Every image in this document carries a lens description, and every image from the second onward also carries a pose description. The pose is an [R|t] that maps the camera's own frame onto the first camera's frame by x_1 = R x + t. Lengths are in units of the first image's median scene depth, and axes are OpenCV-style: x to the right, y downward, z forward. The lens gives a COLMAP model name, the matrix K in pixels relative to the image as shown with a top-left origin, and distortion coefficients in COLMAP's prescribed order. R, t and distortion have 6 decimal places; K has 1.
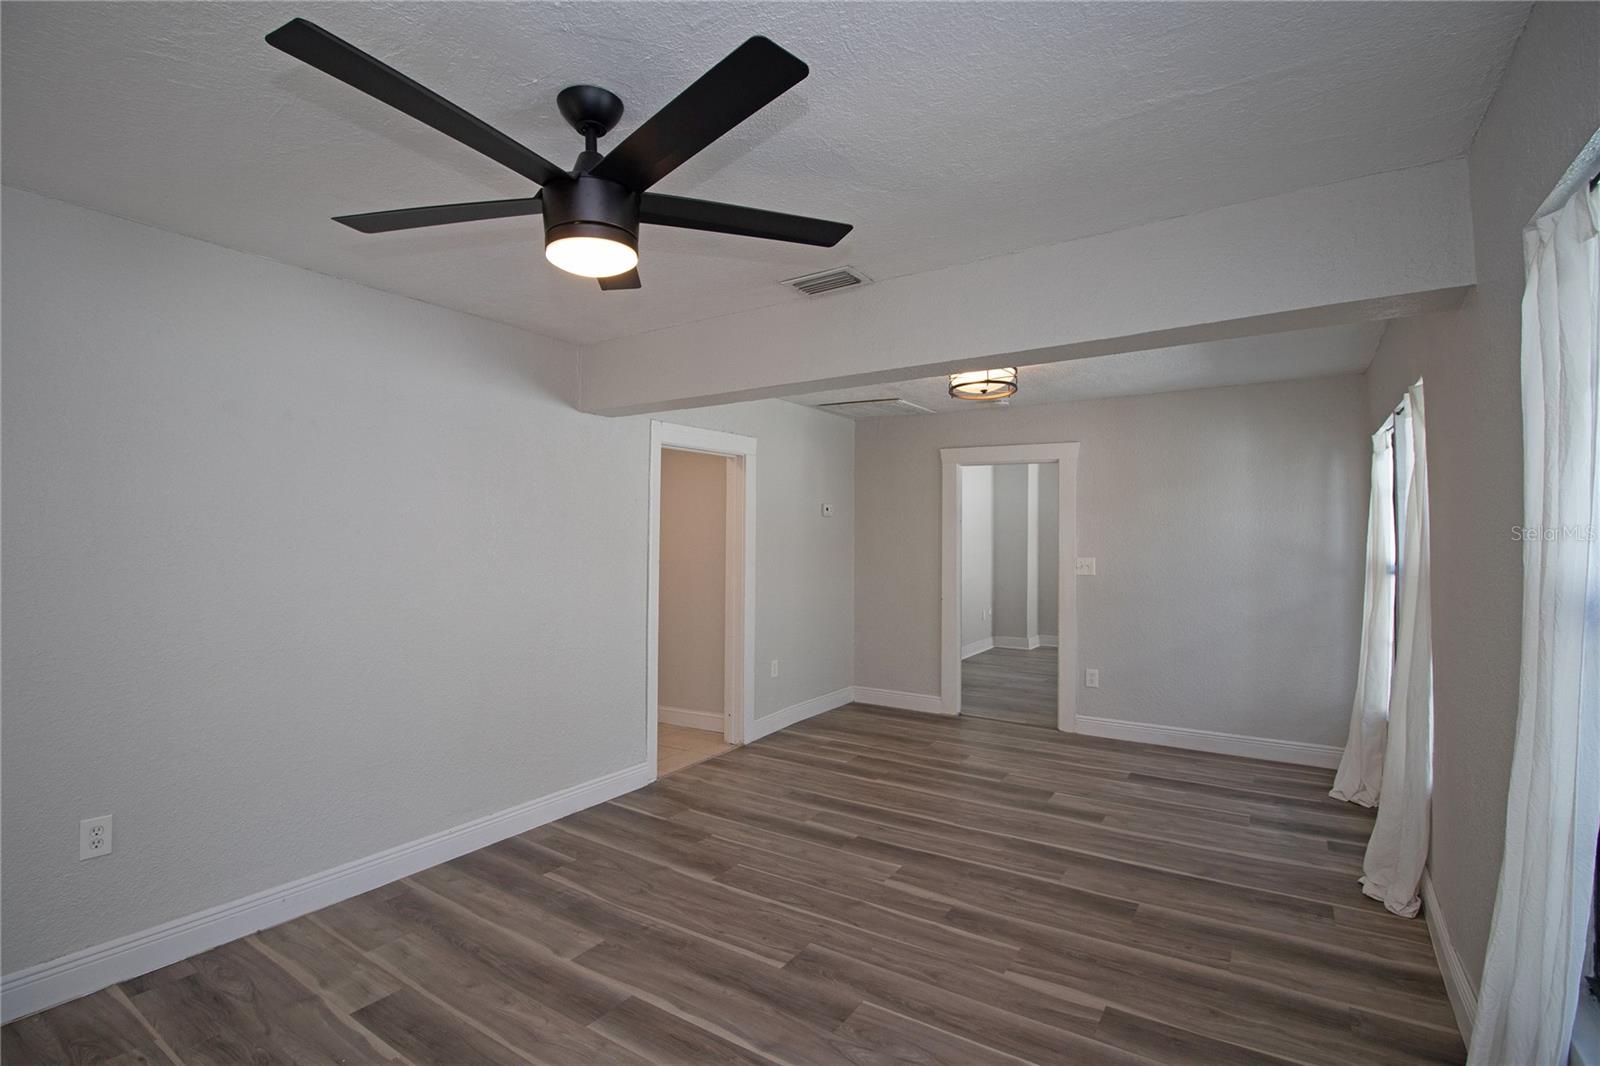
lens RADIAL K [[735.3, 0, 787.0], [0, 735.3, 522.3], [0, 0, 1]] dist [0.000619, -0.014052]
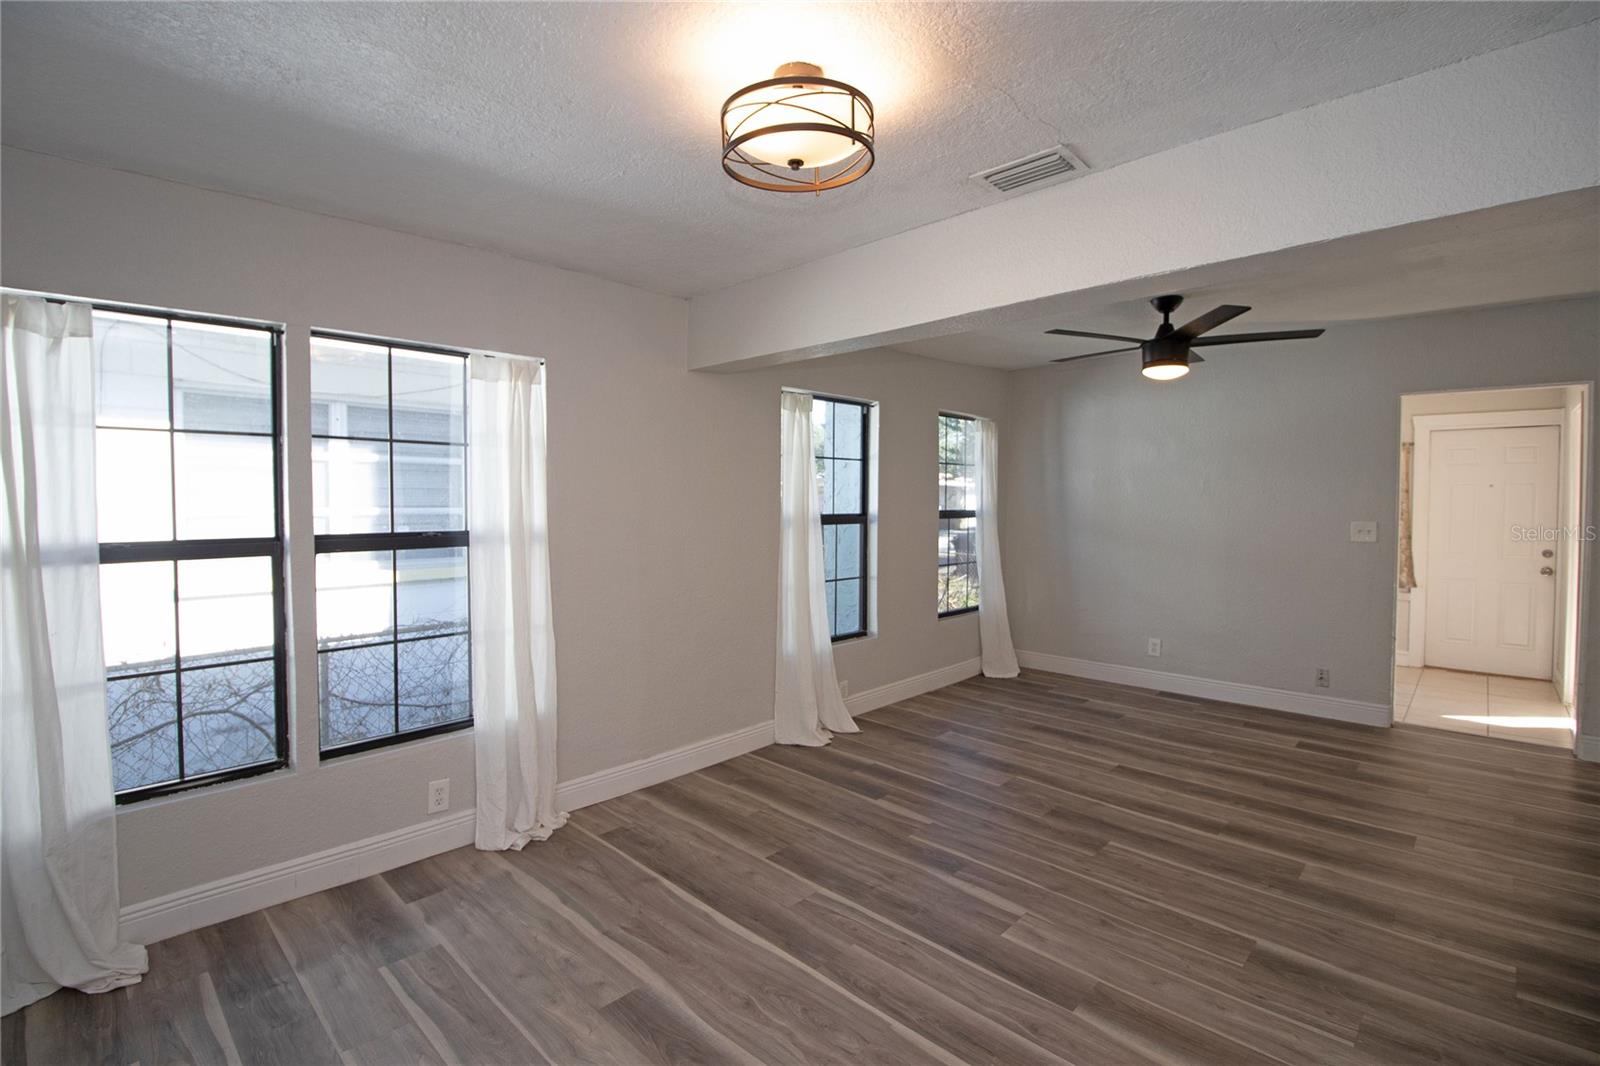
lens RADIAL K [[735.3, 0, 787.0], [0, 735.3, 522.3], [0, 0, 1]] dist [0.000619, -0.014052]
pose [[-0.984205, -0.005294, 0.176953, 0.245668], [-0.003663, 0.999948, 0.009541, 0.040124], [-0.176995, 0.008742, -0.984173, 1.802615]]
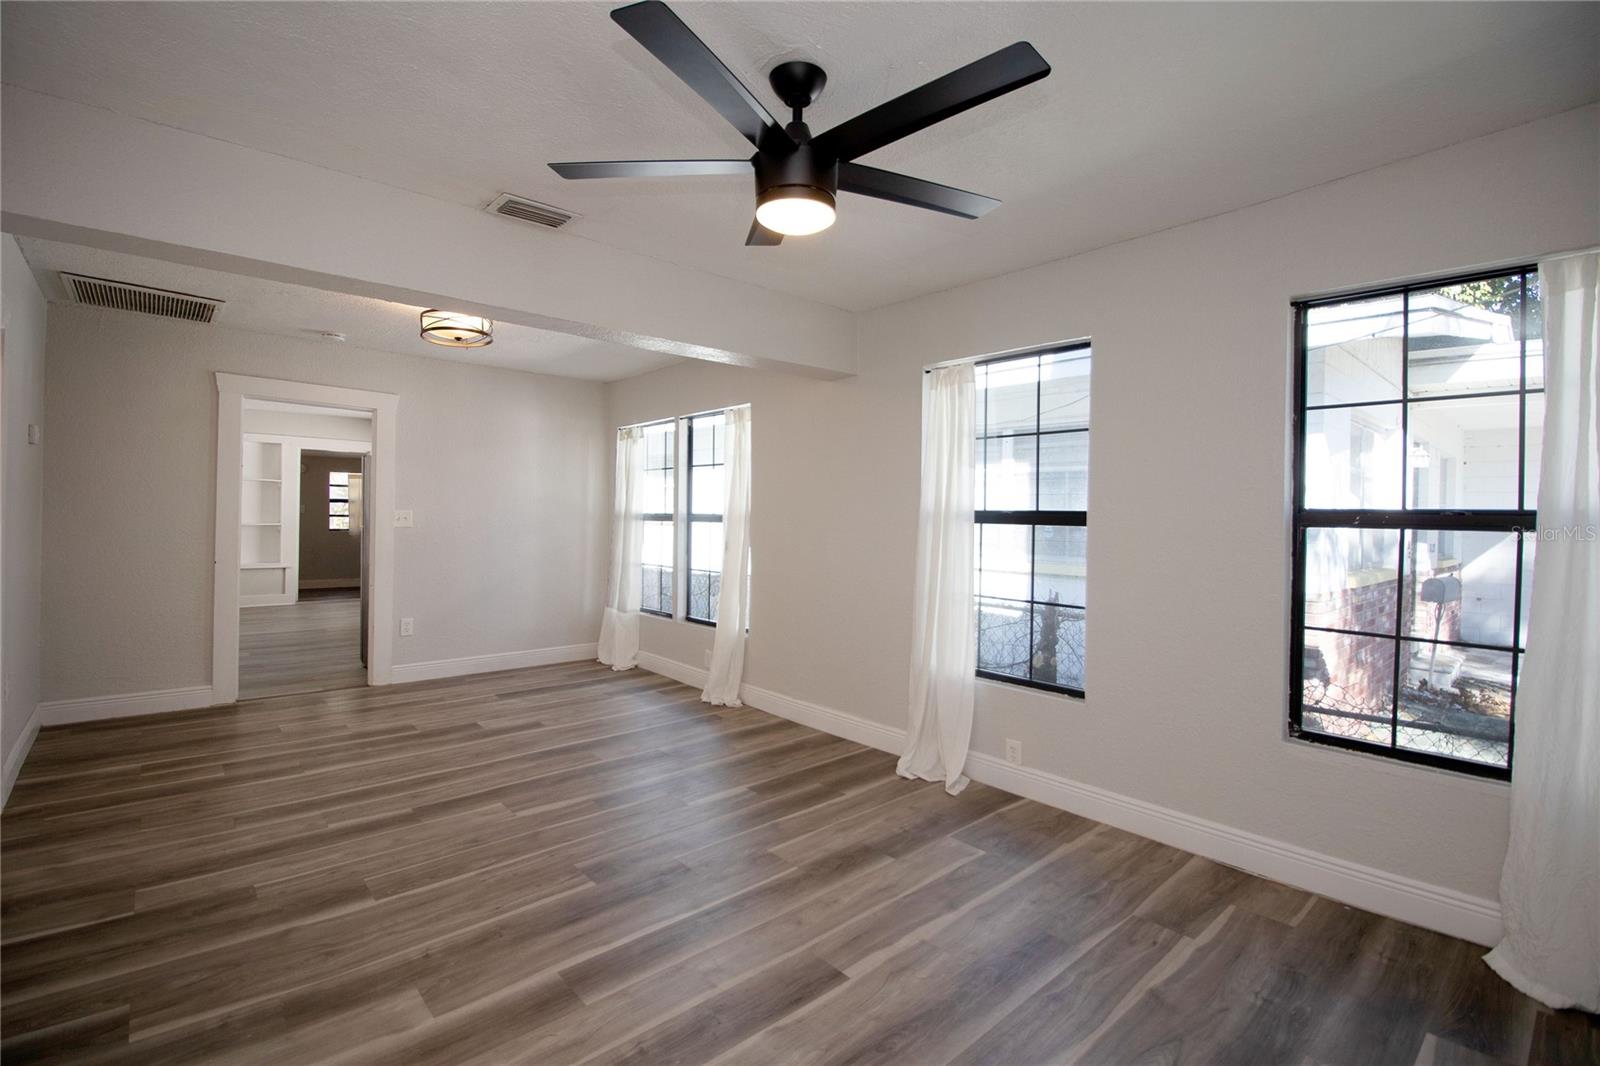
lens RADIAL K [[732.2, 0, 787.9], [0, 732.2, 529.2], [0, 0, 1]] dist [-0.001179, -0.016009]
pose [[0.257208, -0.016091, 0.966222, -0.725777], [-0.035927, 0.999011, 0.026201, 0.048471], [-0.965688, -0.041452, 0.256375, 0.378303]]
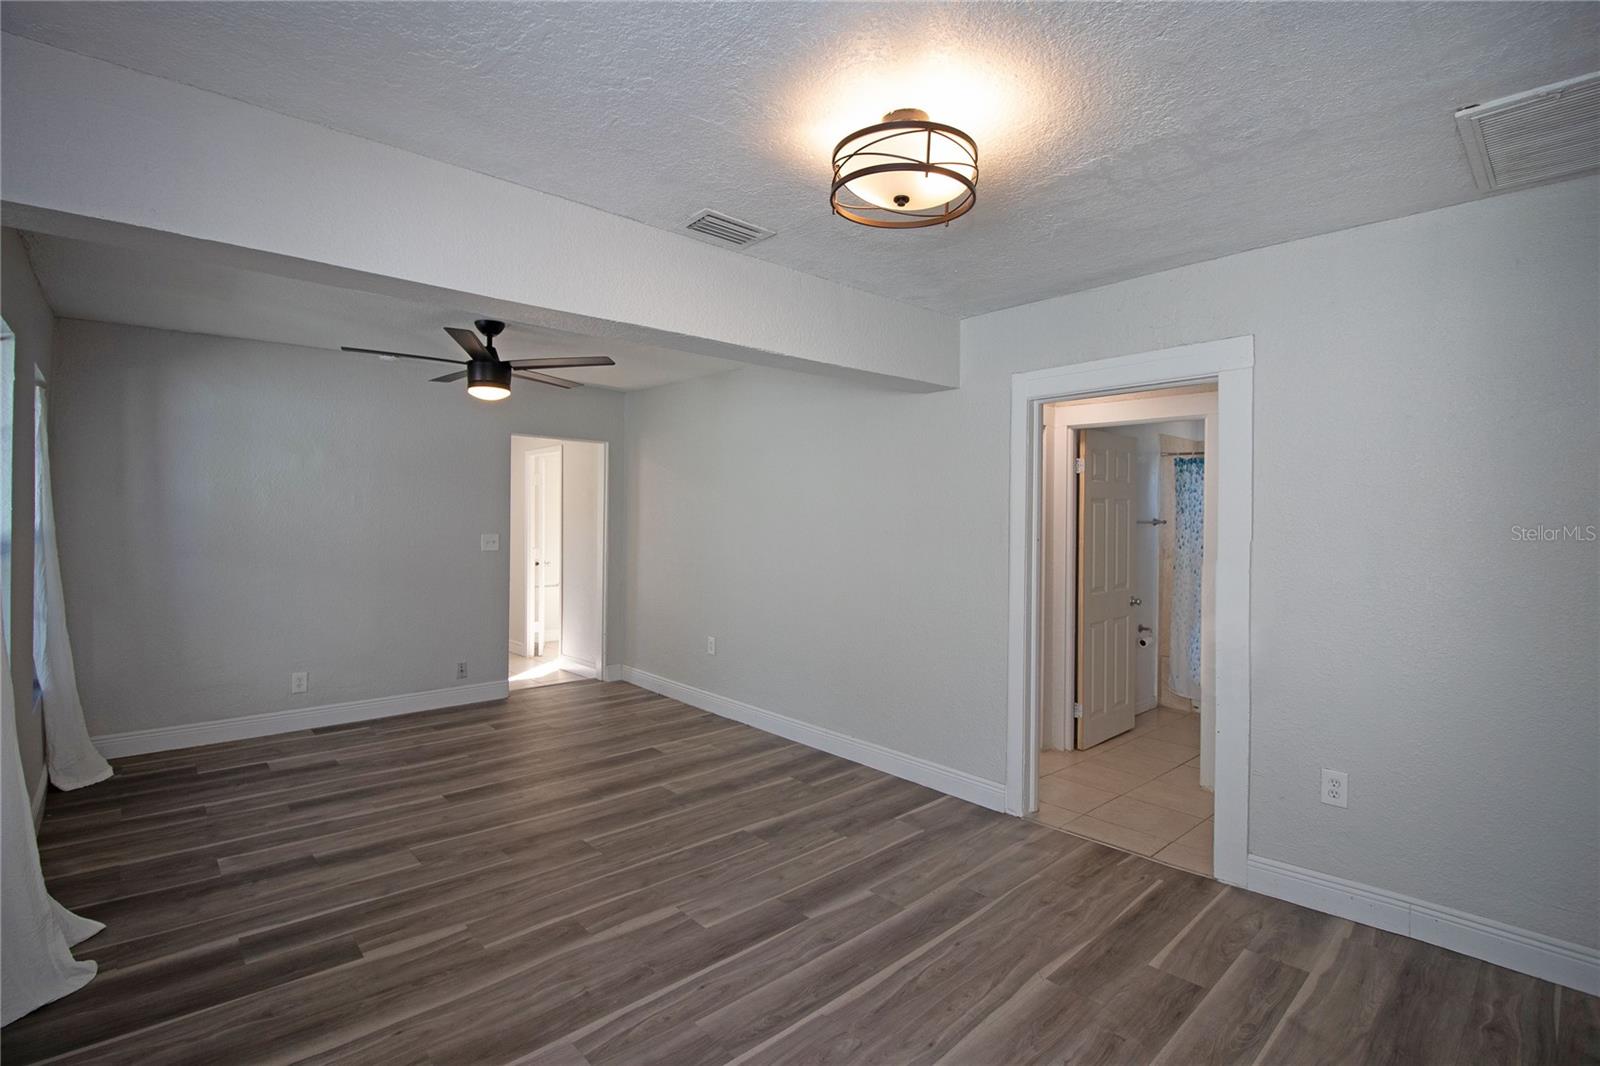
lens RADIAL K [[735.3, 0, 787.0], [0, 735.3, 522.3], [0, 0, 1]] dist [0.000619, -0.014052]
pose [[-0.238719, 0.005147, -0.971075, 0.922898], [0.014196, 0.999898, 0.001810, 0.027507], [0.970985, -0.013353, -0.238767, 1.303702]]
